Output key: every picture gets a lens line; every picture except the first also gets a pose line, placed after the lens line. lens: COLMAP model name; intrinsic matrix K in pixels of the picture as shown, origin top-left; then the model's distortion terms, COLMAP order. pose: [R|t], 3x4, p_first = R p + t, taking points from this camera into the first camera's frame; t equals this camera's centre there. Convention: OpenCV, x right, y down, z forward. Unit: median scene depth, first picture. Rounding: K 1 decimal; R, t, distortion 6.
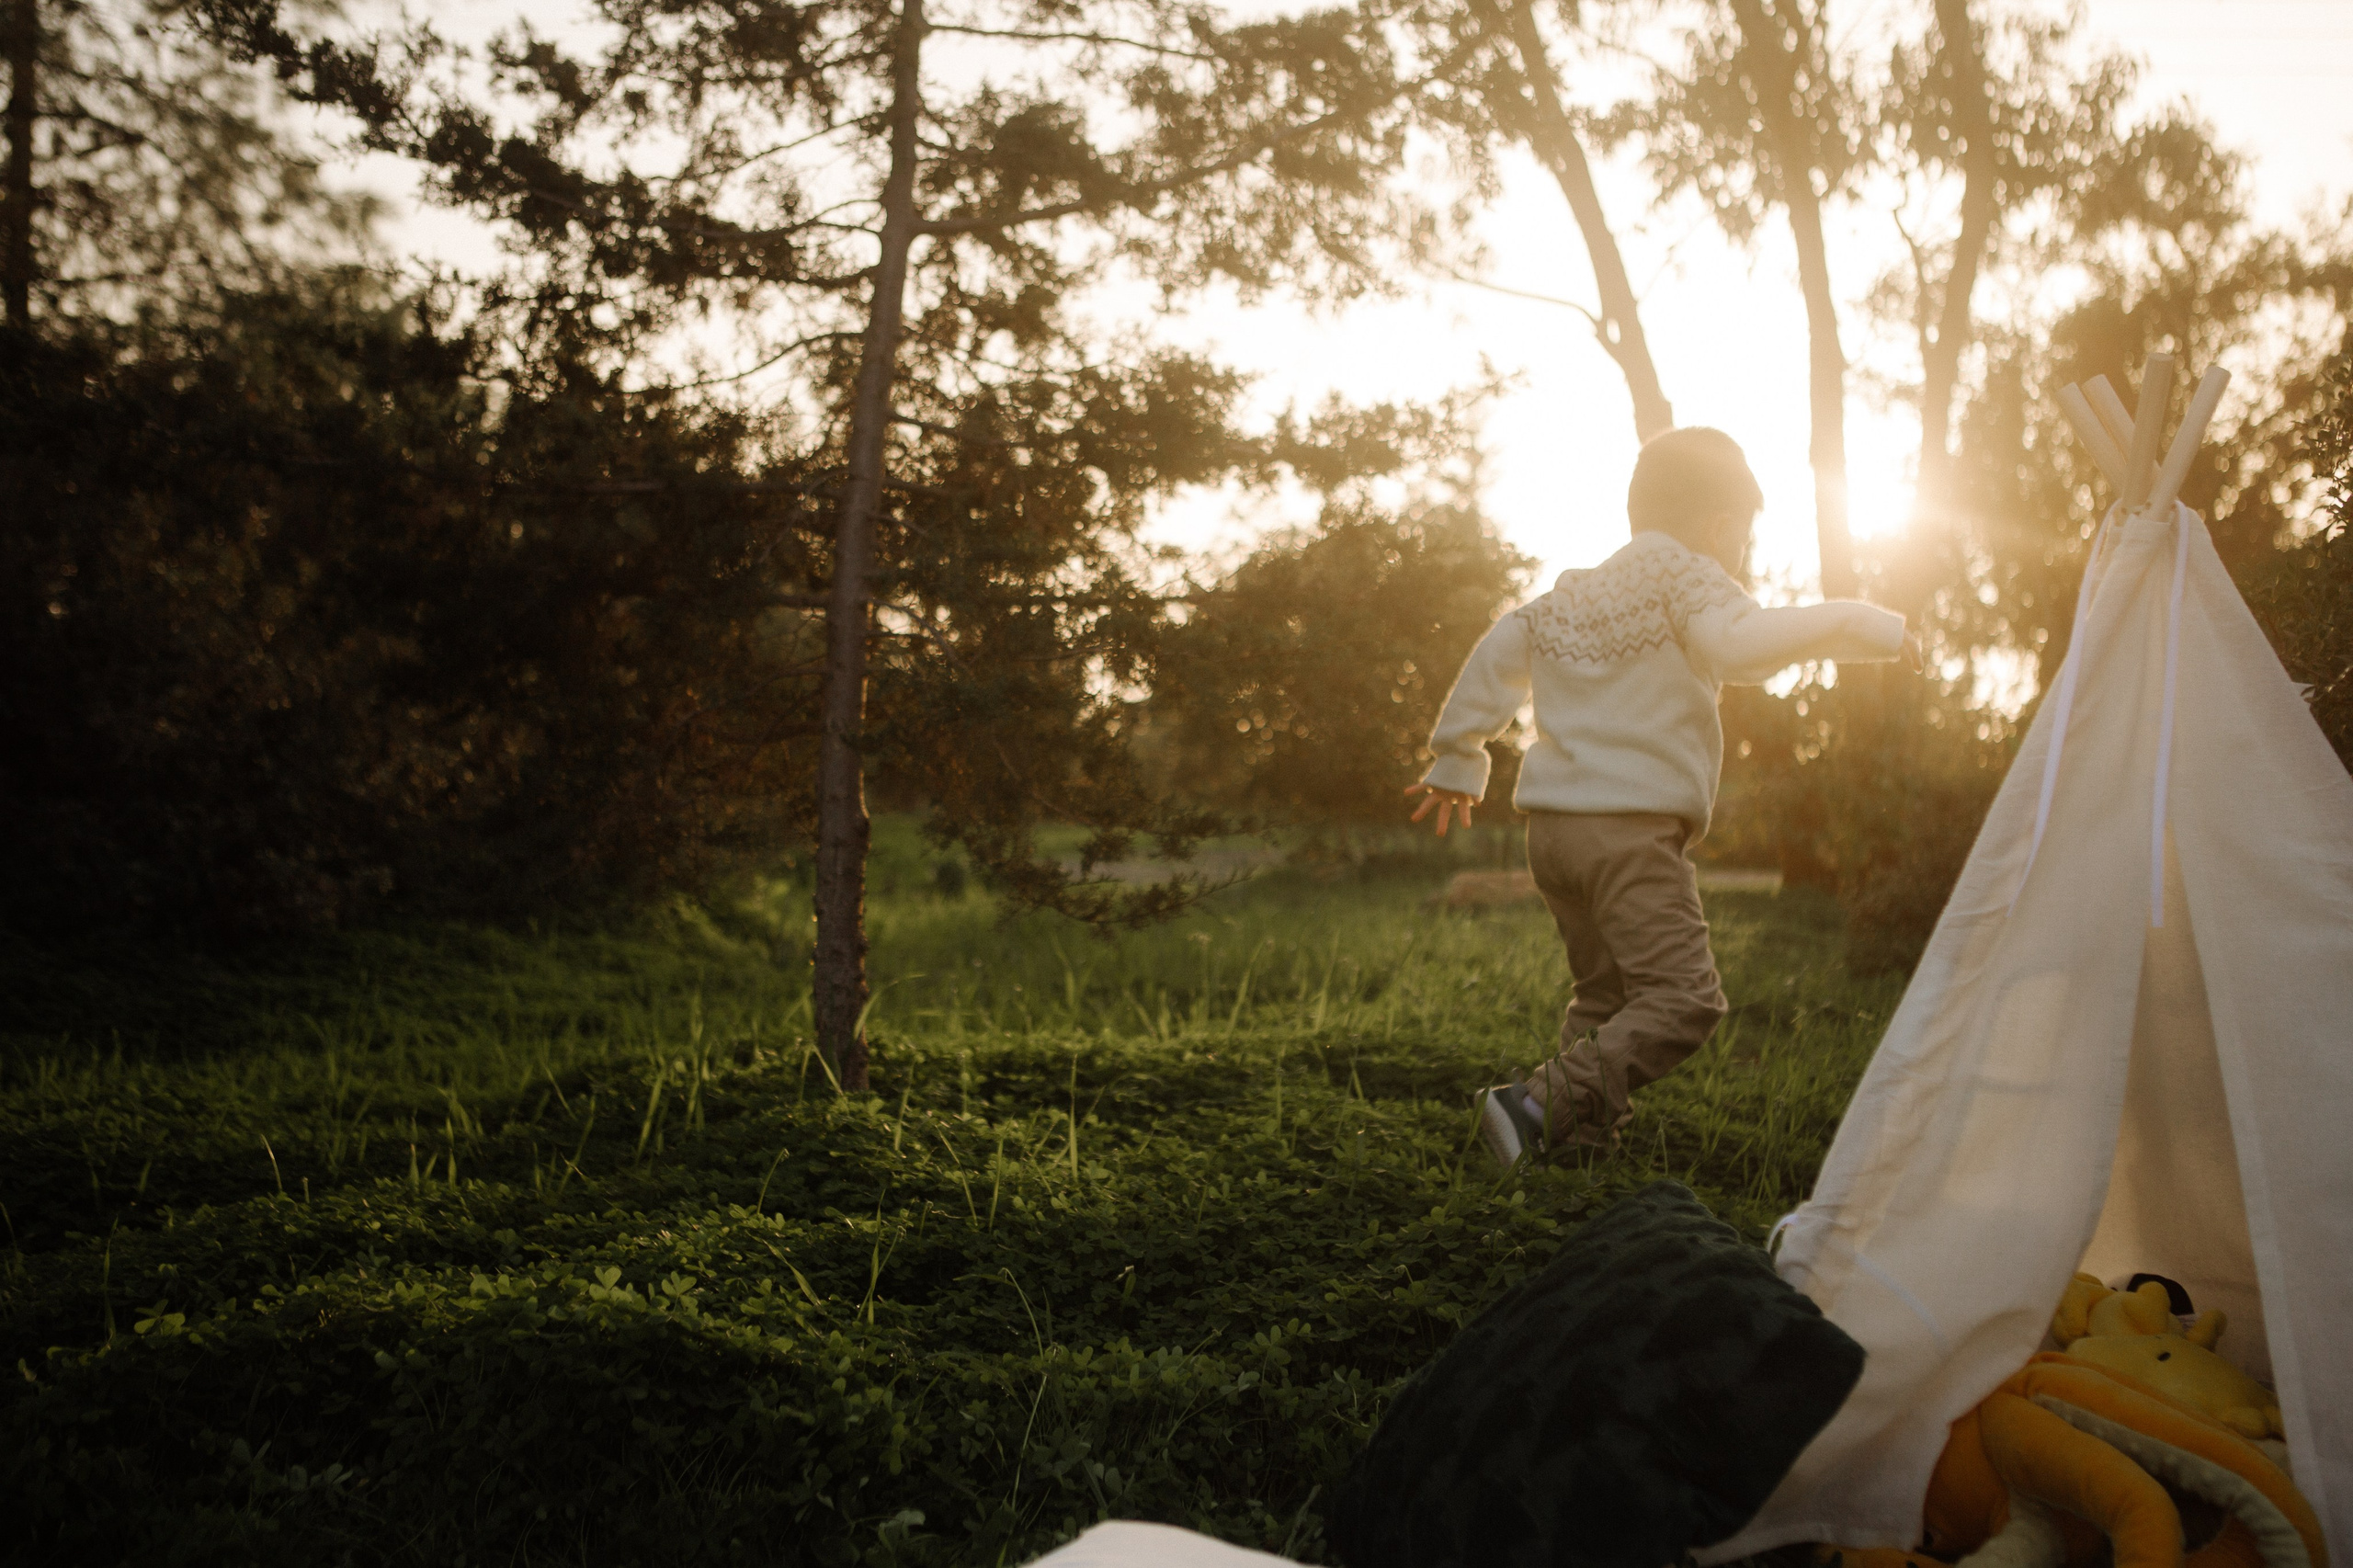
lens RADIAL K [[2730.4, 0, 1176.7], [0, 2730.4, 789.9], [0, 0, 1]] dist [0.015181, 0.000000]
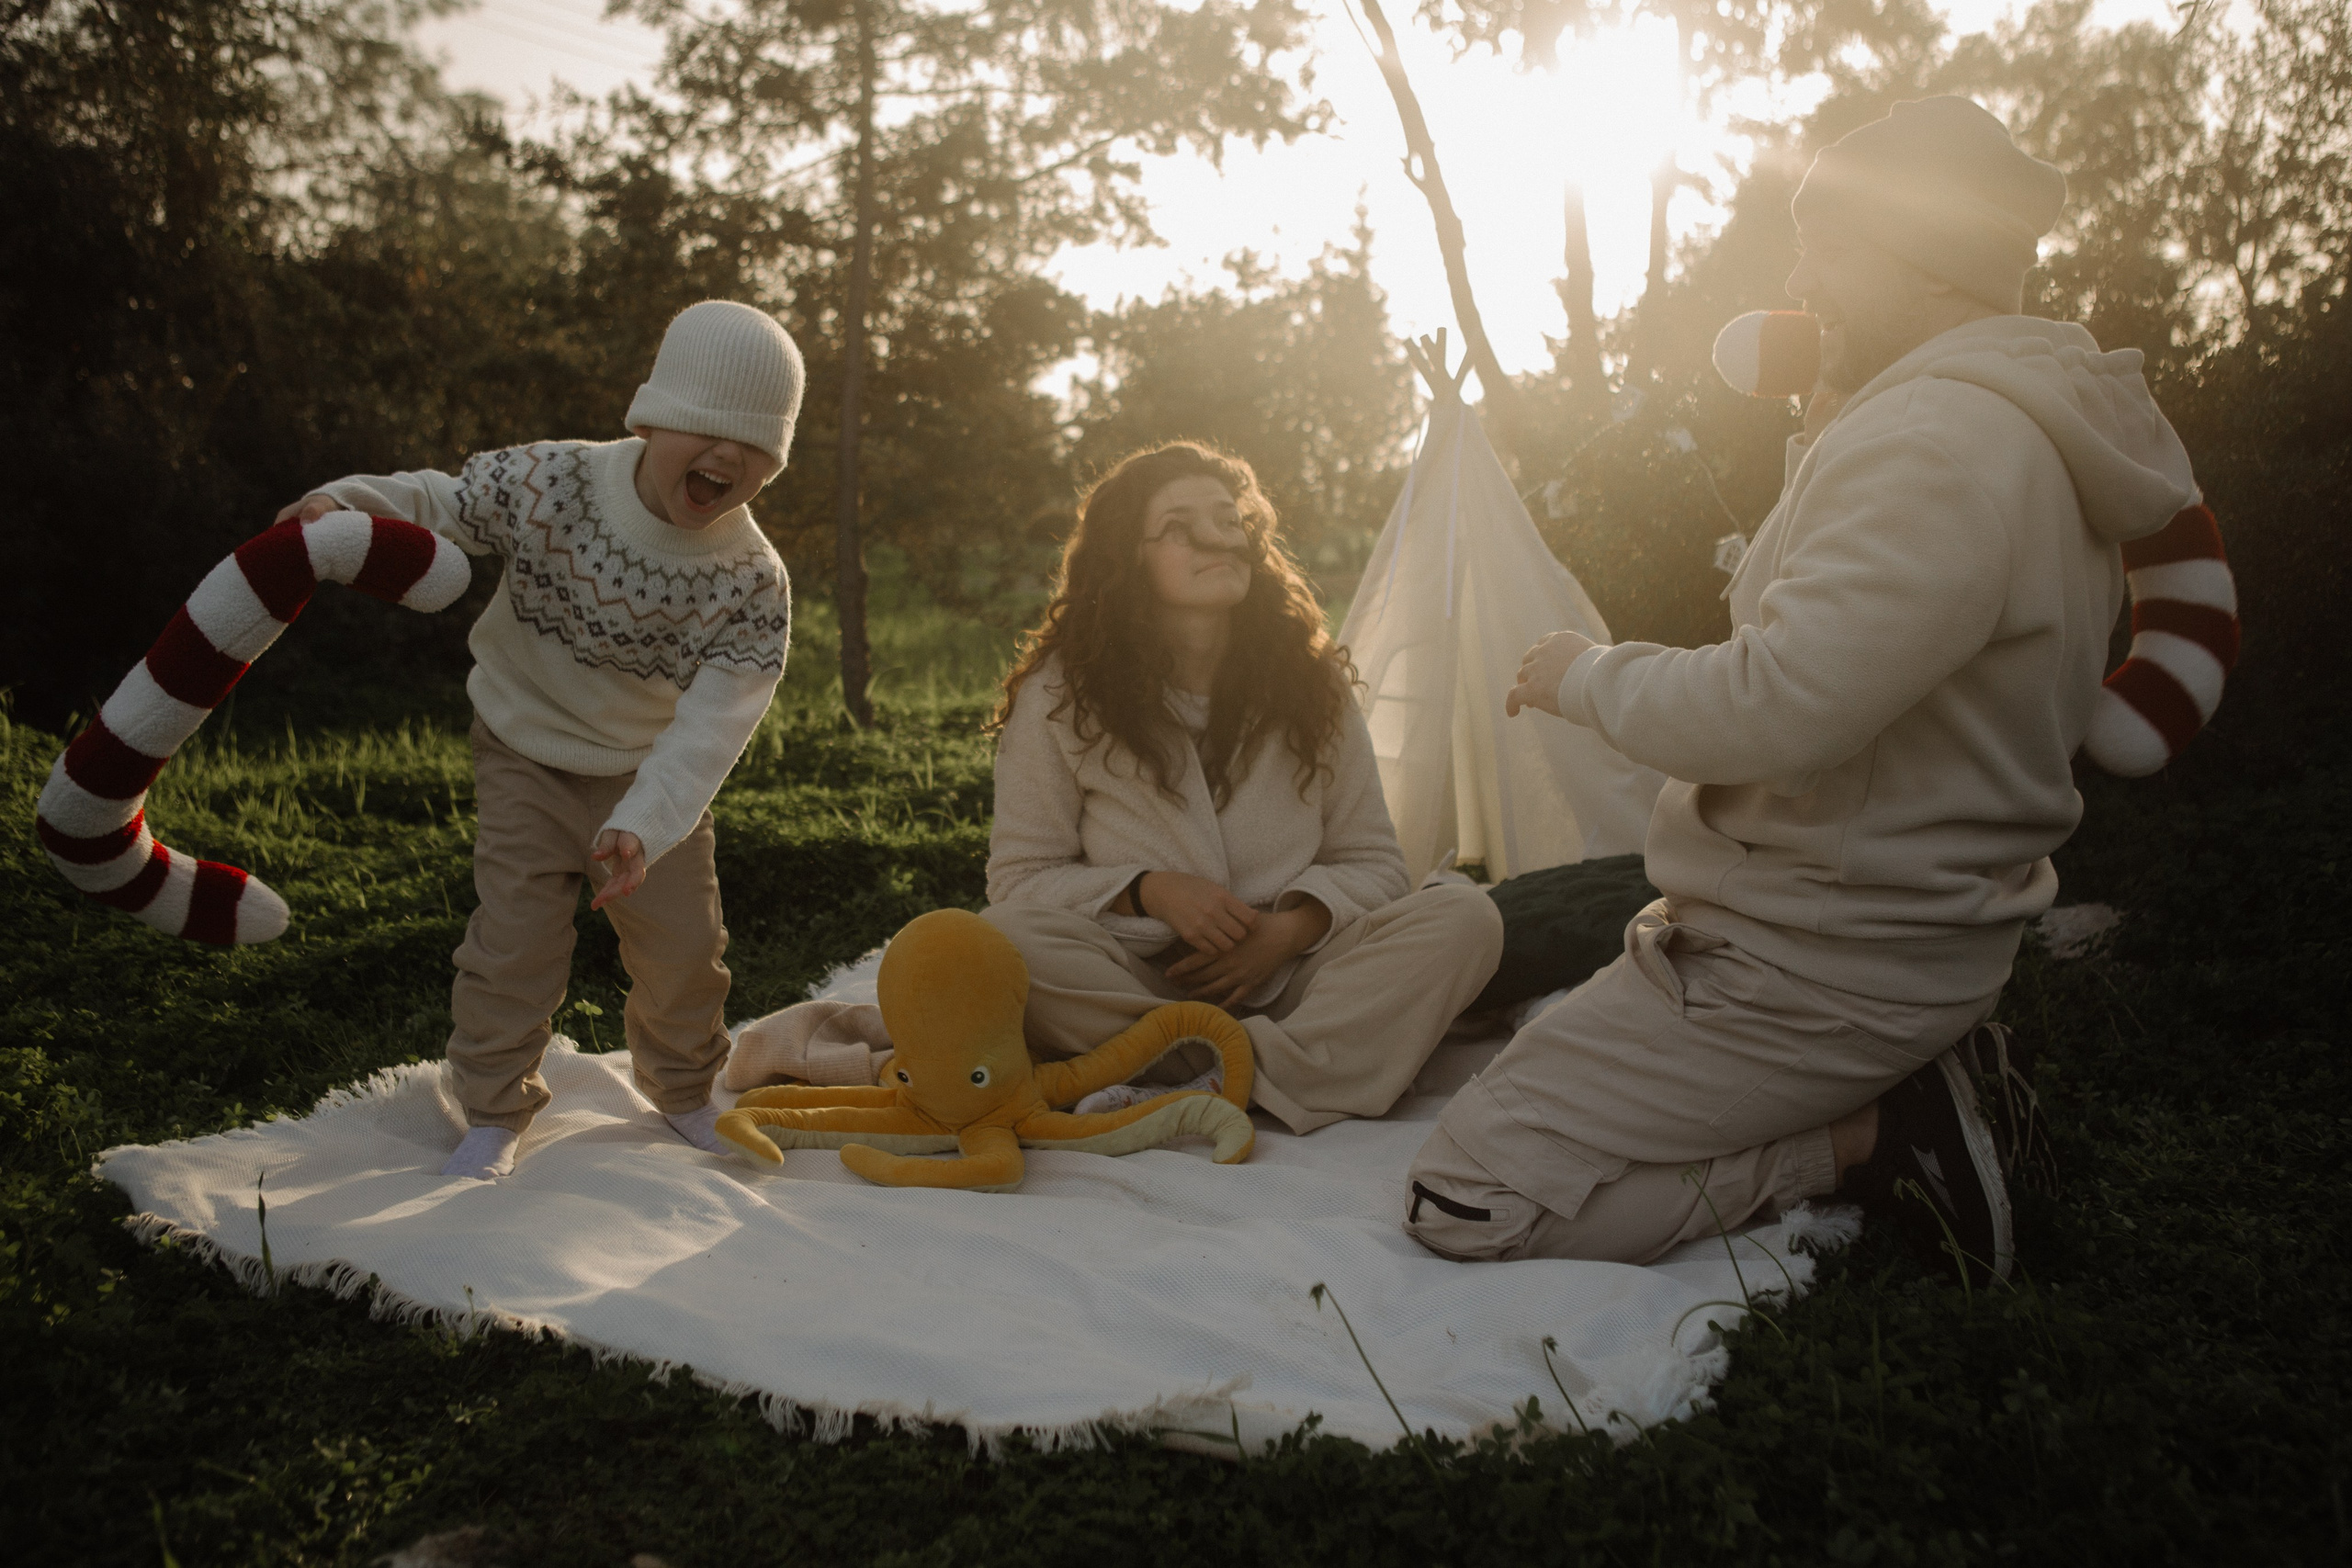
lens RADIAL K [[2362.9, 0, 1171.9], [0, 2362.9, 780.1], [0, 0, 1]] dist [-0.012752, 0.000000]
pose [[0.999127, -0.041752, -0.001514, 0.066200], [0.041644, 0.992348, 0.116234, -0.021536], [-0.003351, -0.116195, 0.993221, -0.430634]]
